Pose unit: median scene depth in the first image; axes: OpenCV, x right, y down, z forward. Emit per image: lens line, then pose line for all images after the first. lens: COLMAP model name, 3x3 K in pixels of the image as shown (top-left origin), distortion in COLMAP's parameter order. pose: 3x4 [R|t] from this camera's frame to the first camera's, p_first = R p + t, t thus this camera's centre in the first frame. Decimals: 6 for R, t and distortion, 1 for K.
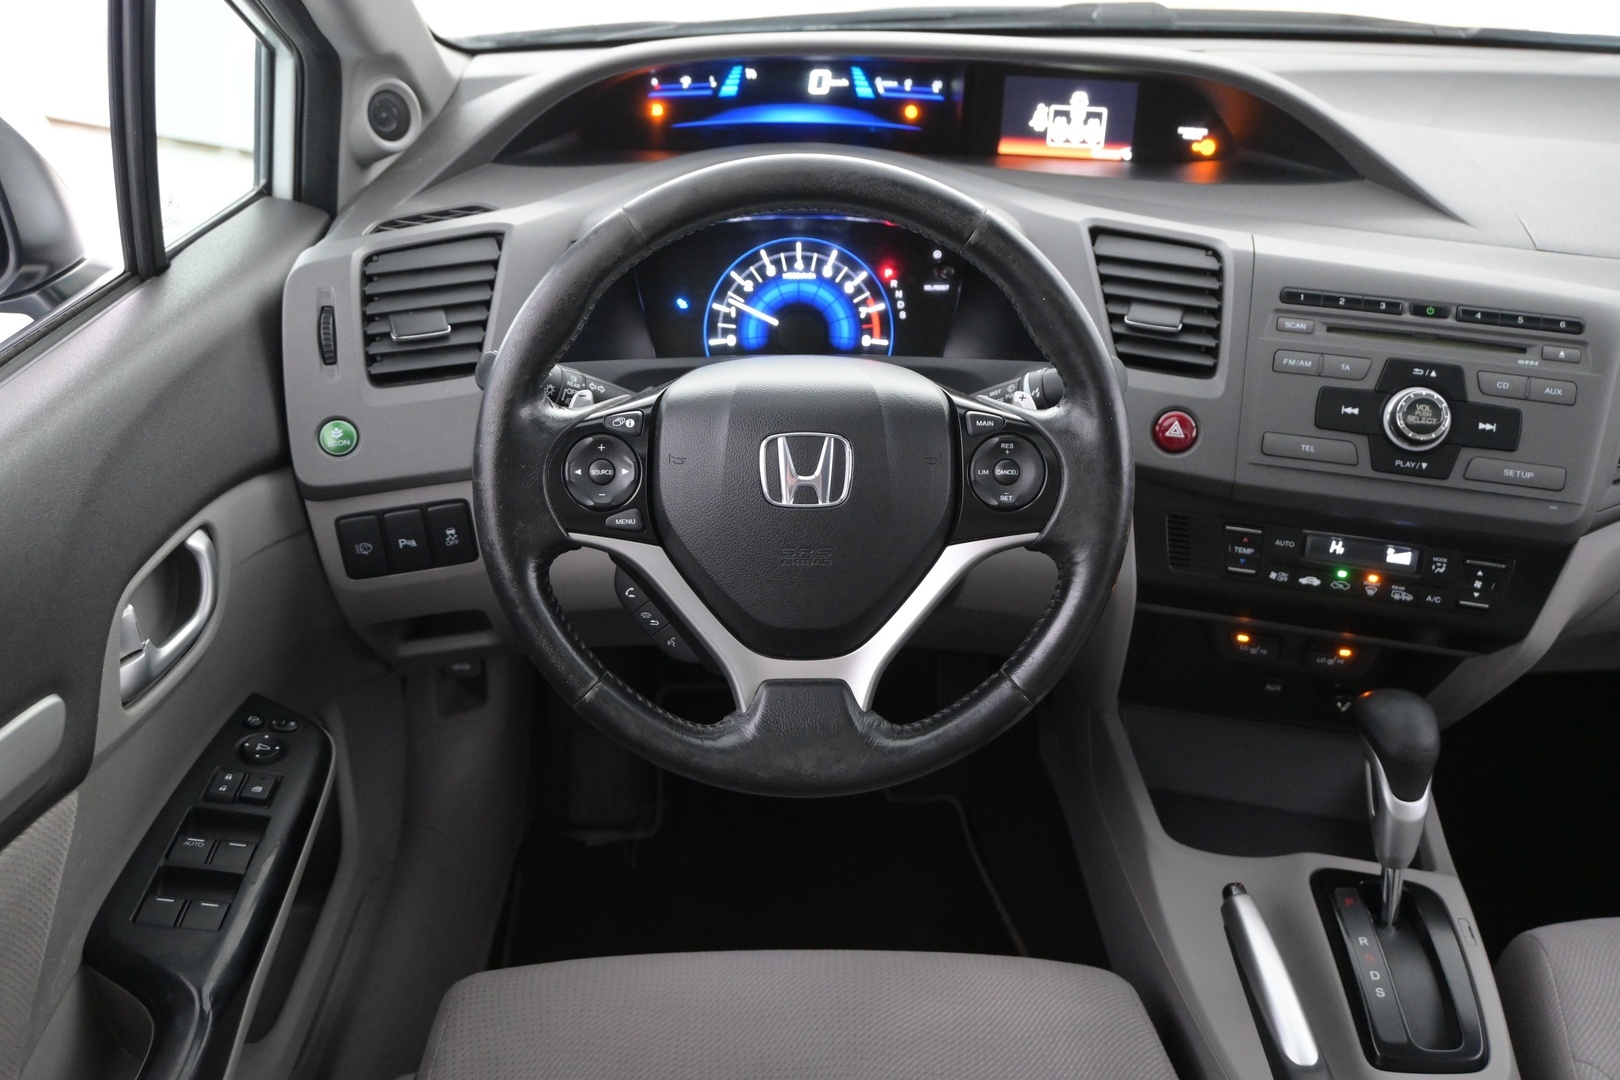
lens RADIAL K [[1448.8, 0, 809.7], [0, 1448.8, 535.3], [0, 0, 1]] dist [-0.010328, -0.004525]
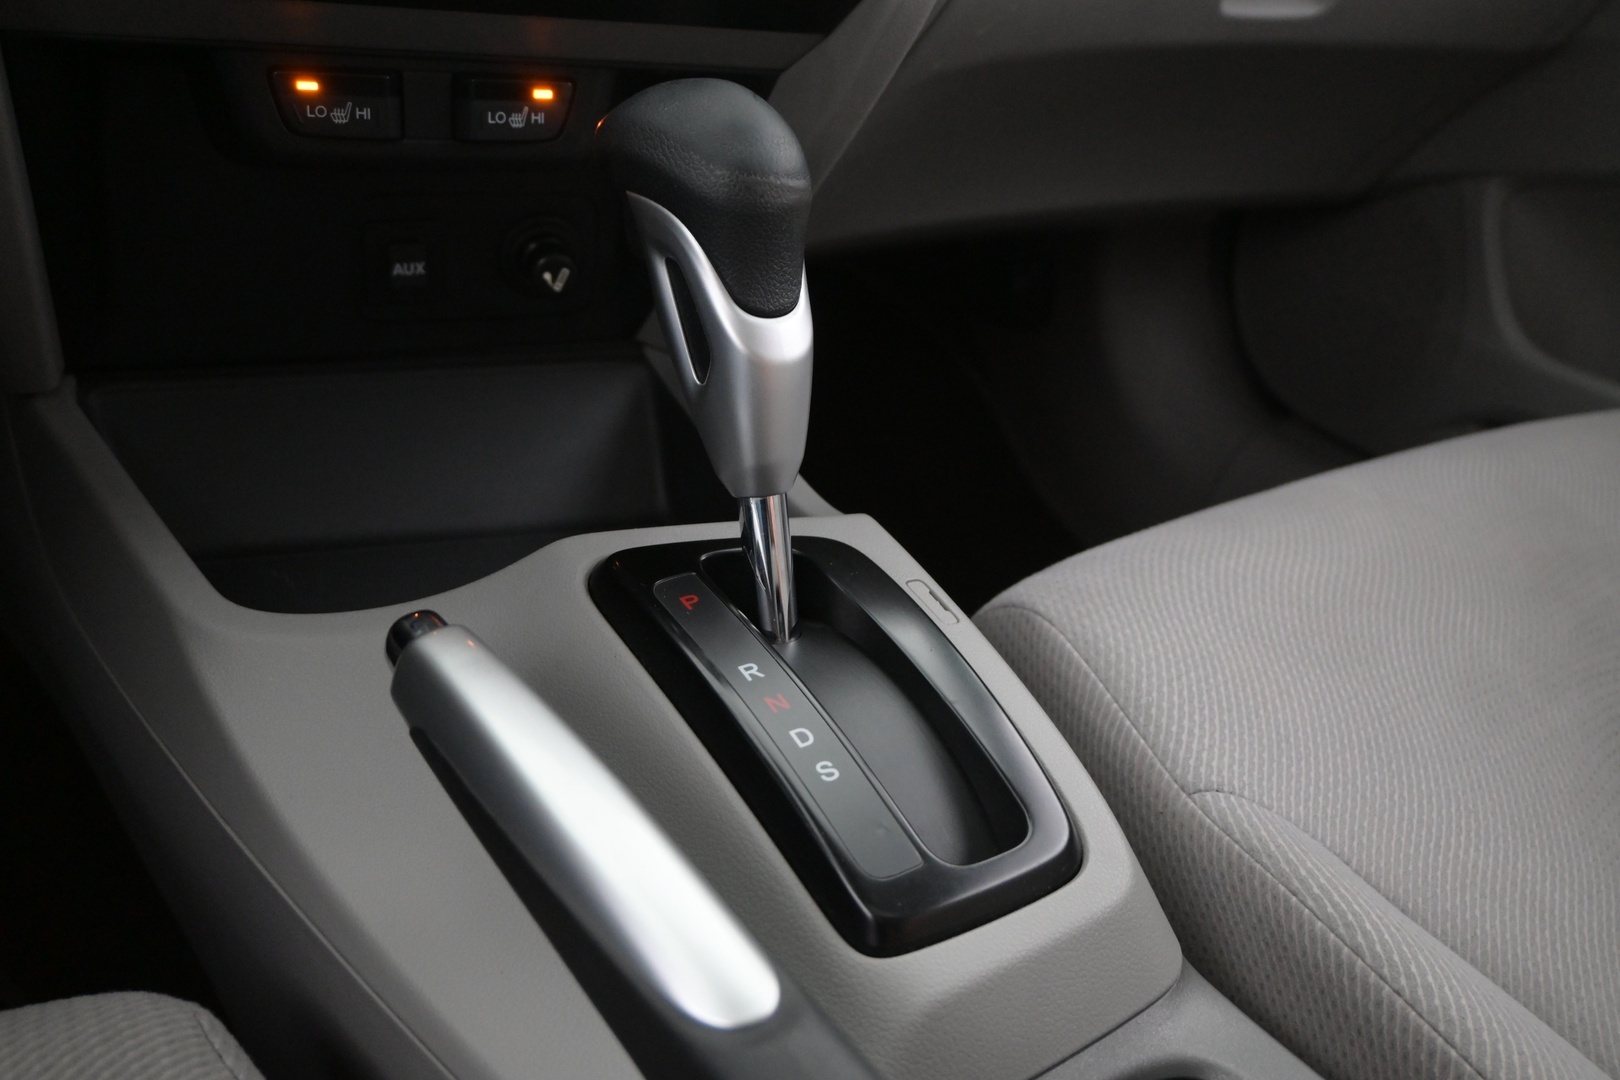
lens RADIAL K [[1498.8, 0, 817.9], [0, 1498.8, 533.7], [0, 0, 1]] dist [-0.010645, 0.000000]
pose [[0.814534, -0.205679, 0.542430, 0.173748], [0.200026, 0.977273, 0.070197, 0.210959], [-0.544540, 0.051322, 0.837163, 0.617841]]
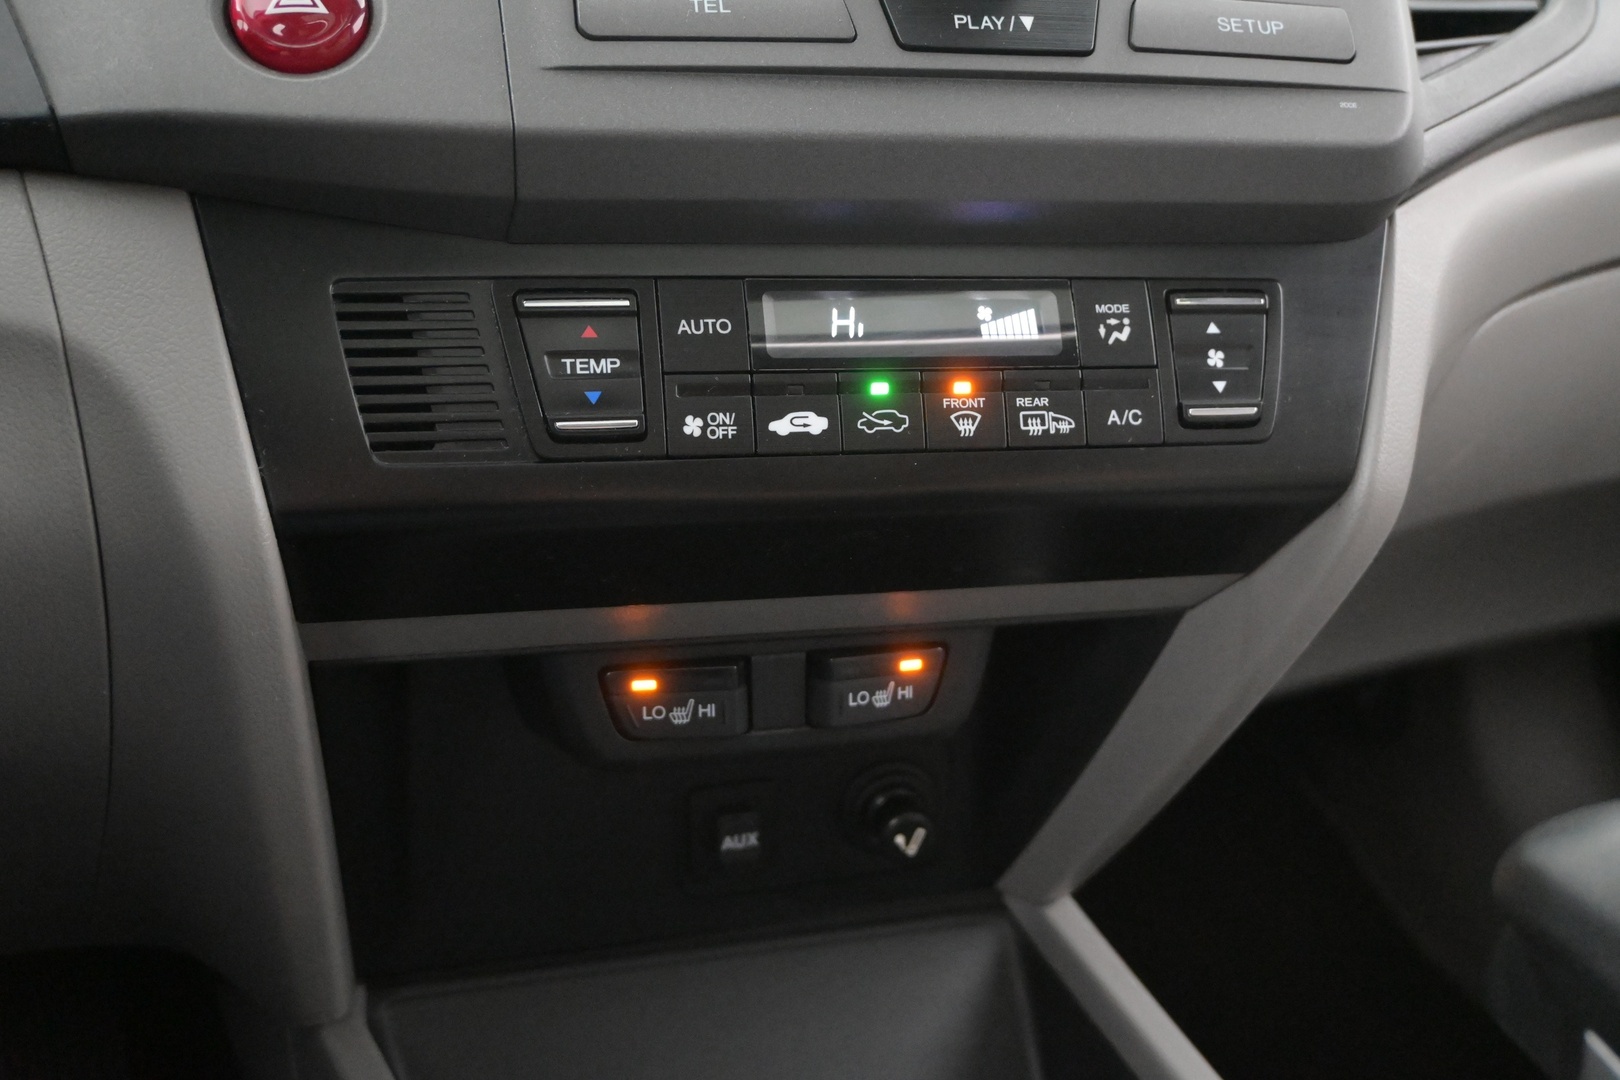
lens RADIAL K [[1554.3, 0, 812.7], [0, 1554.3, 541.3], [0, 0, 1]] dist [-0.001593, 0.000000]
pose [[0.884929, -0.140179, 0.444128, 0.187908], [0.234373, 0.958113, -0.164584, 0.118039], [-0.402454, 0.249737, 0.880717, 0.697455]]
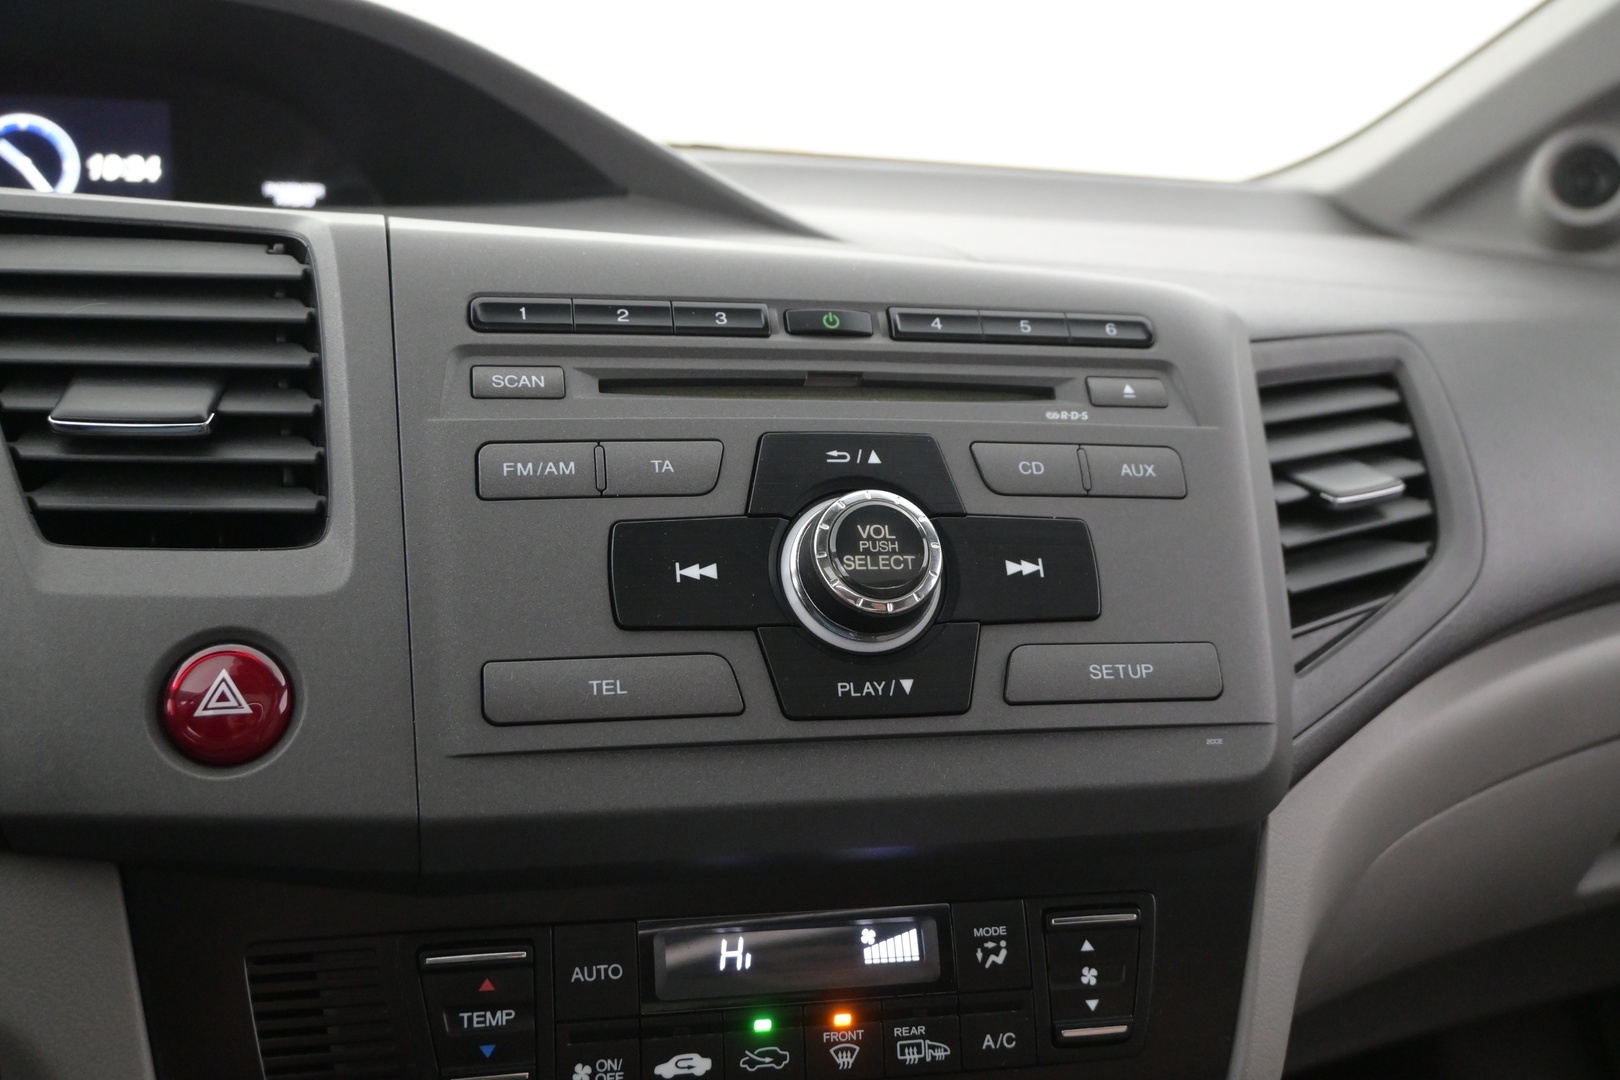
lens RADIAL K [[1554.3, 0, 799.5], [0, 1554.3, 547.4], [0, 0, 1]] dist [-0.001593, 0.000000]
pose [[0.893975, -0.085926, 0.439801, 0.217453], [0.210639, 0.946835, -0.243175, 0.009985], [-0.395524, 0.310031, 0.864547, 0.628338]]
